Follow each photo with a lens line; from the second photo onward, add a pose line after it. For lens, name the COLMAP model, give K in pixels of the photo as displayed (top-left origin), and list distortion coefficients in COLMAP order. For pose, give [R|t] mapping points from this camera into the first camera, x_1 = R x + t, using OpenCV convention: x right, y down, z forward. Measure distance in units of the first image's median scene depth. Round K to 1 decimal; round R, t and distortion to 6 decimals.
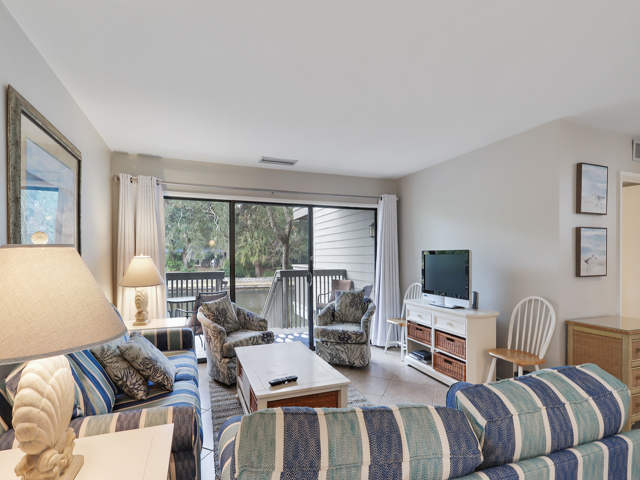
lens RADIAL K [[327.1, 0, 319.3], [0, 327.1, 256.8], [0, 0, 1]] dist [0.000037, 0.000086]
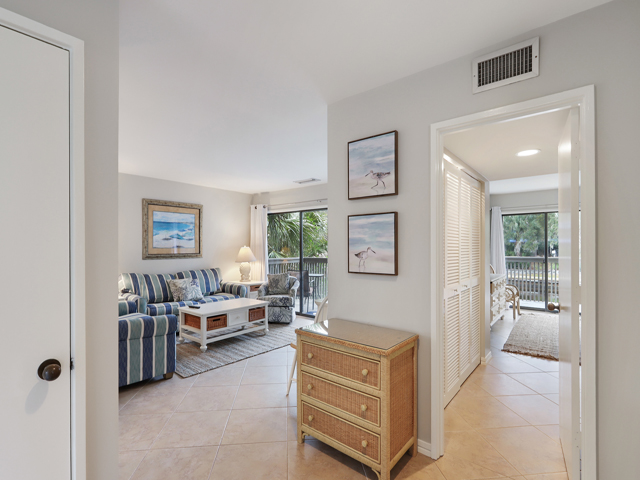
lens RADIAL K [[311.6, 0, 320.0], [0, 311.6, 240.0], [0, 0, 1]] dist [0.002535, 0.000360]
pose [[0.490784, -0.015846, -0.871137, 1.347642], [-0.002672, 0.999803, -0.019692, -0.008610], [0.871277, 0.011993, 0.490645, 0.475124]]
